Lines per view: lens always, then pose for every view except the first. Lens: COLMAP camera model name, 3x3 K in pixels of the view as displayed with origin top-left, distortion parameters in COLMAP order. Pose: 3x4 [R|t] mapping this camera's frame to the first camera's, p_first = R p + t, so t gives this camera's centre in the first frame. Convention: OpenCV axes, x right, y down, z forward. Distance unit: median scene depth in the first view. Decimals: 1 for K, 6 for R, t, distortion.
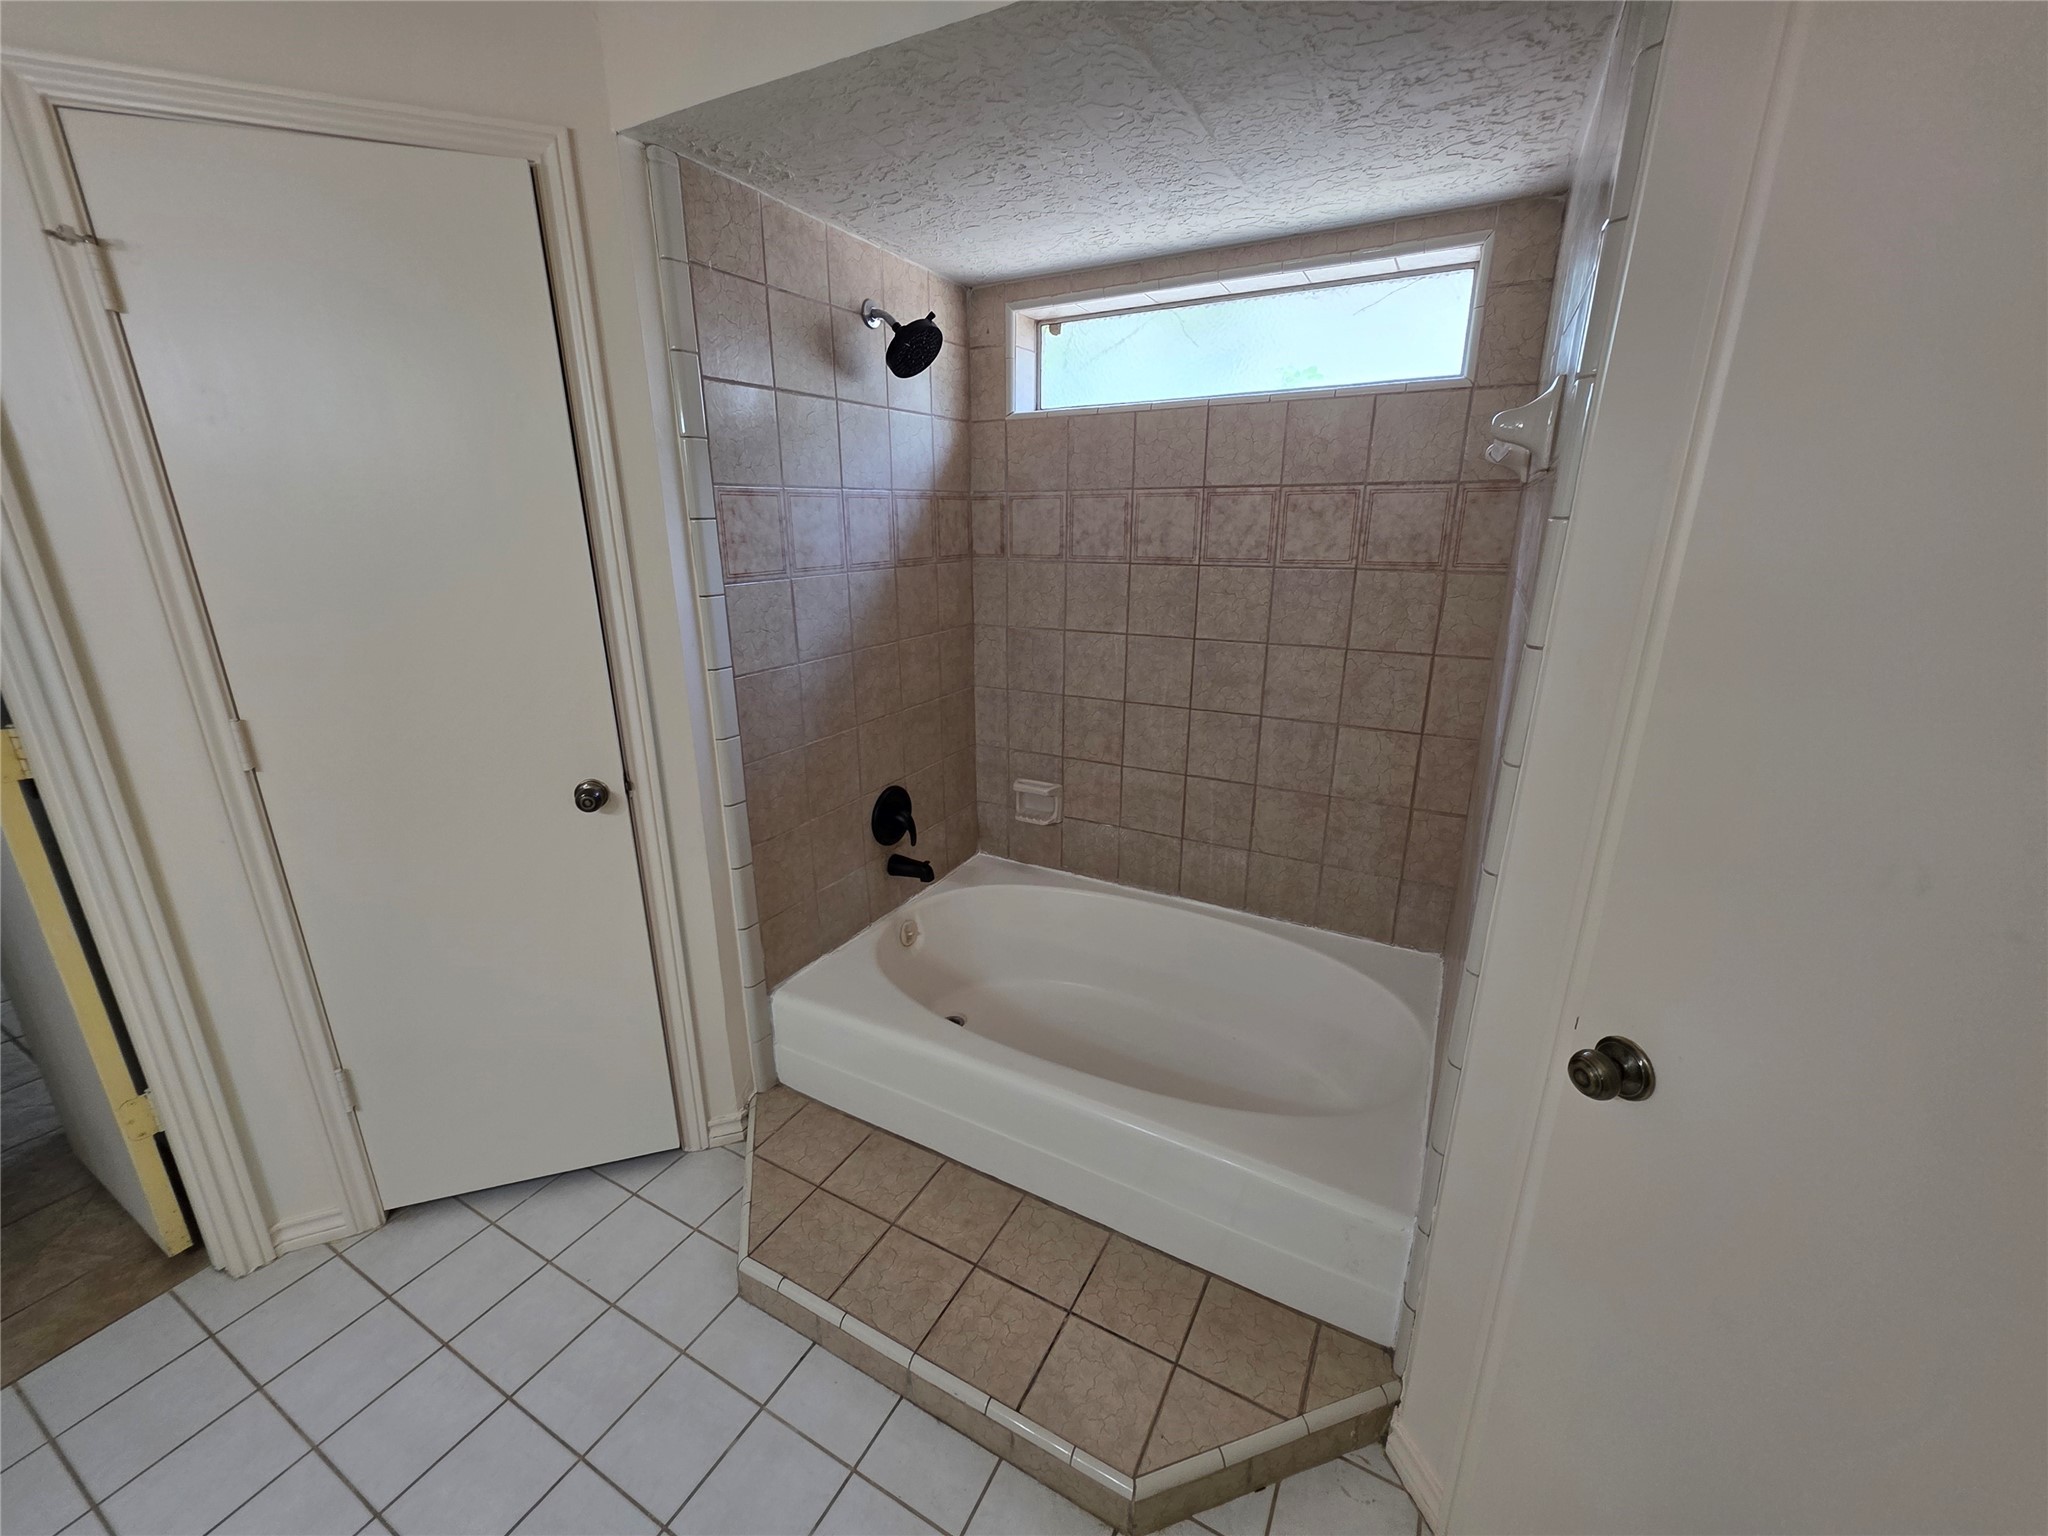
lens RADIAL K [[824.3, 0, 1014.9], [0, 824.3, 769.0], [0, 0, 1]] dist [0.001340, 0.000167]
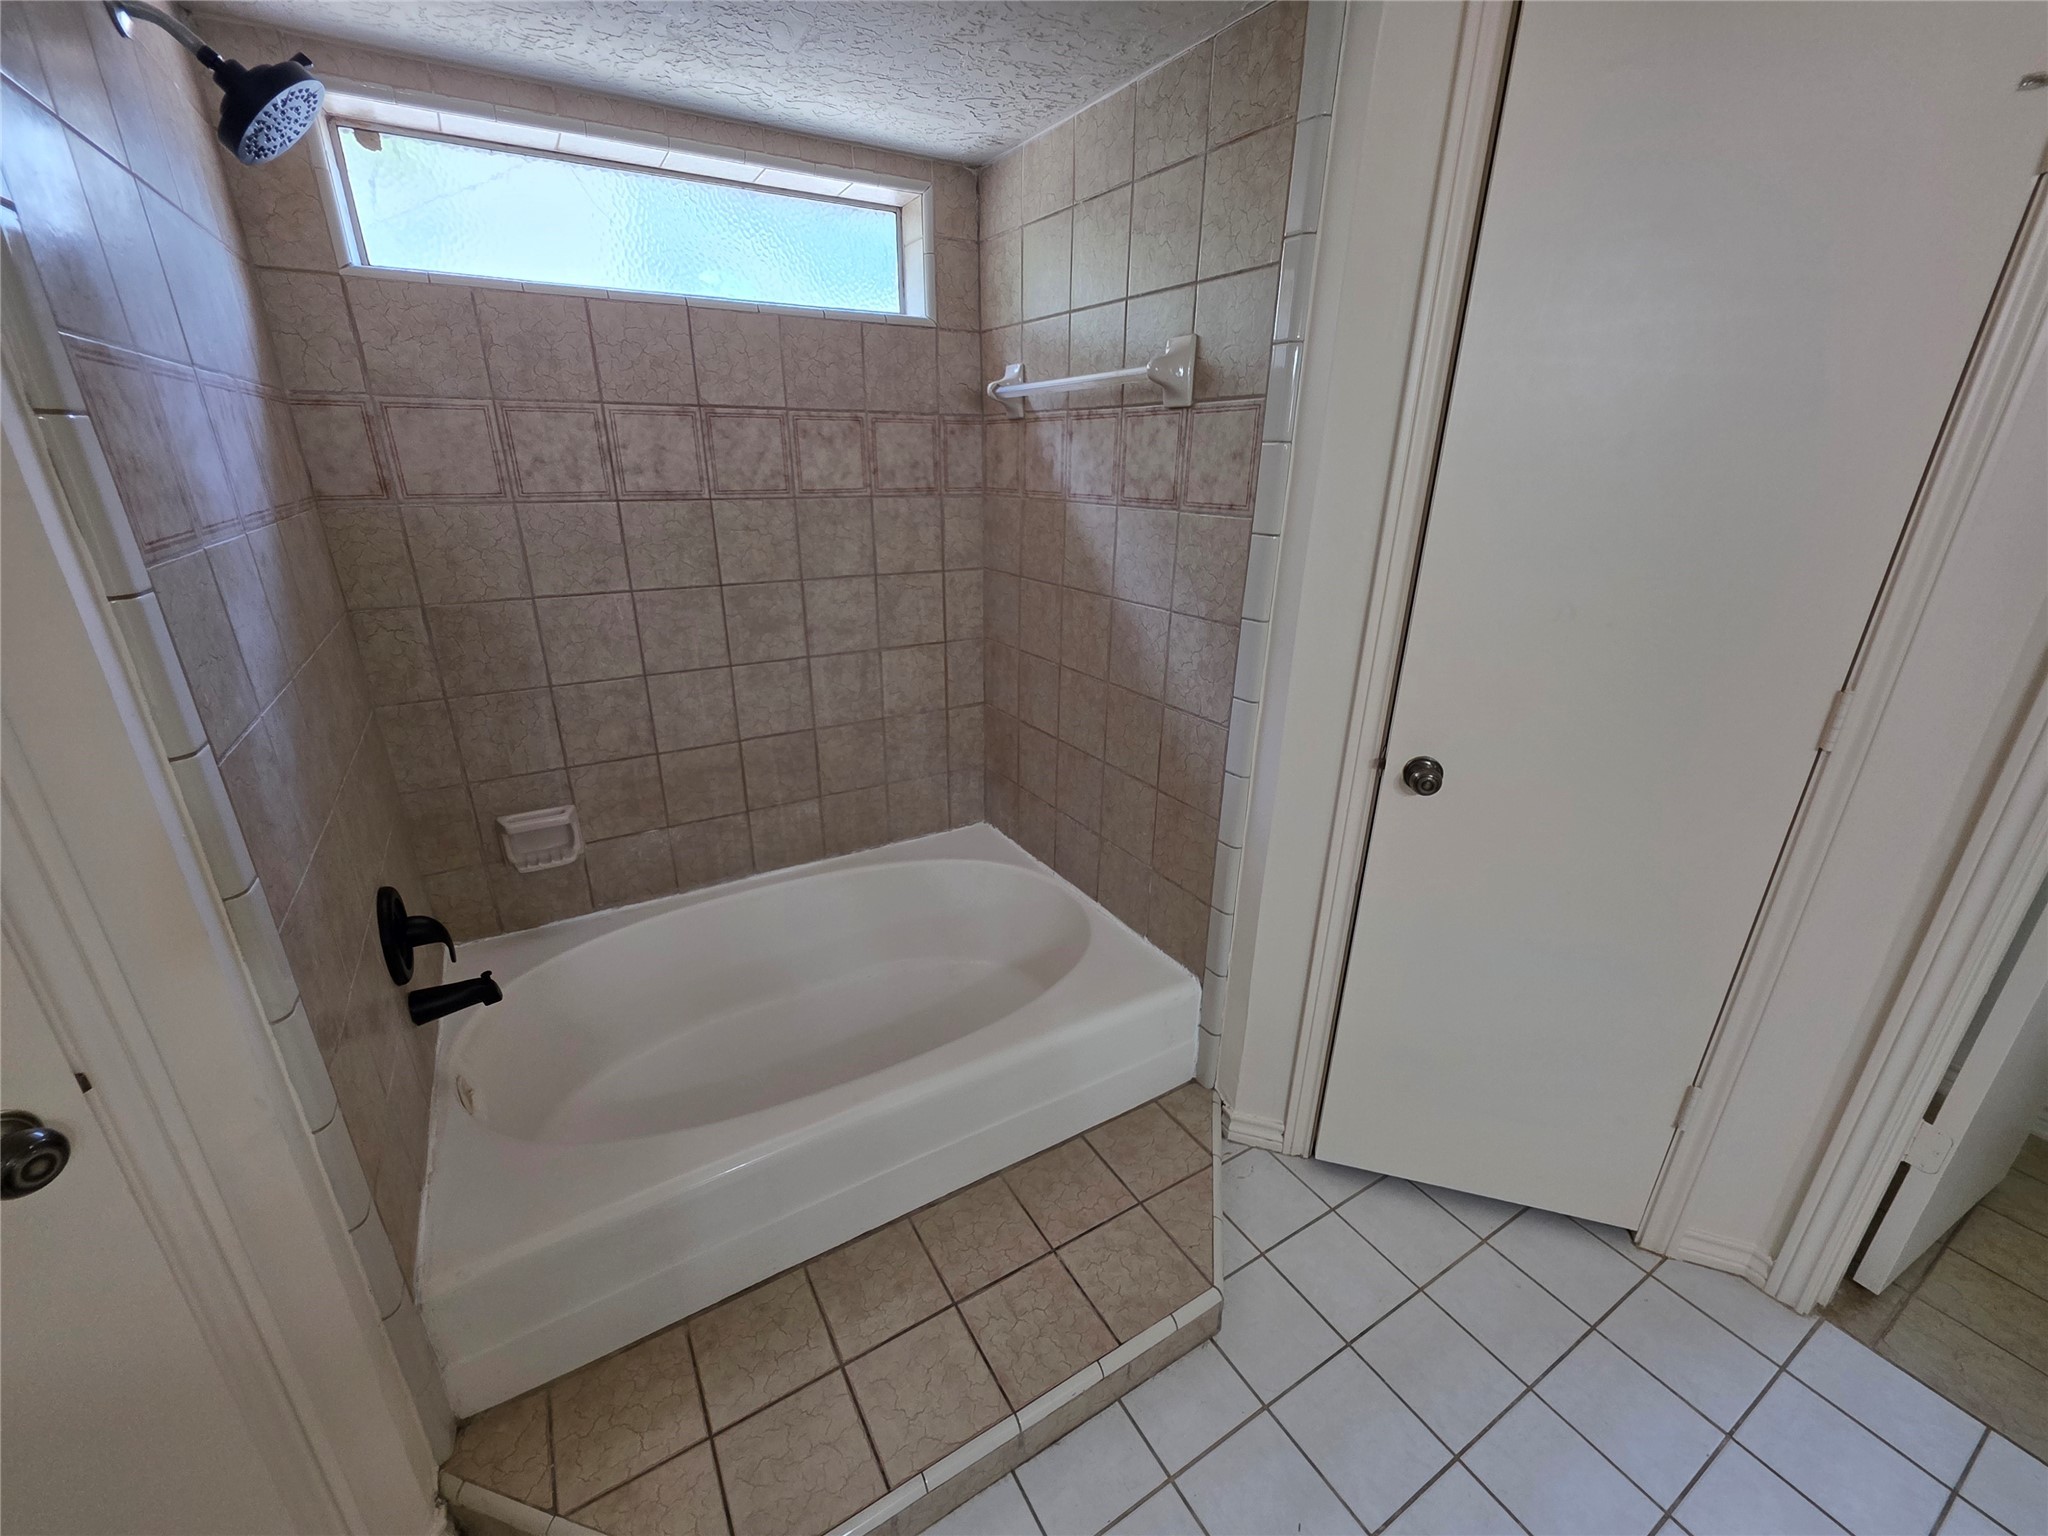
lens RADIAL K [[824.3, 0, 1014.9], [0, 824.3, 769.0], [0, 0, 1]] dist [0.001340, 0.000167]
pose [[0.499351, -0.299290, 0.813065, -0.404103], [0.244849, 0.948934, 0.198928, -0.073184], [-0.831082, 0.099743, 0.547132, 0.292545]]
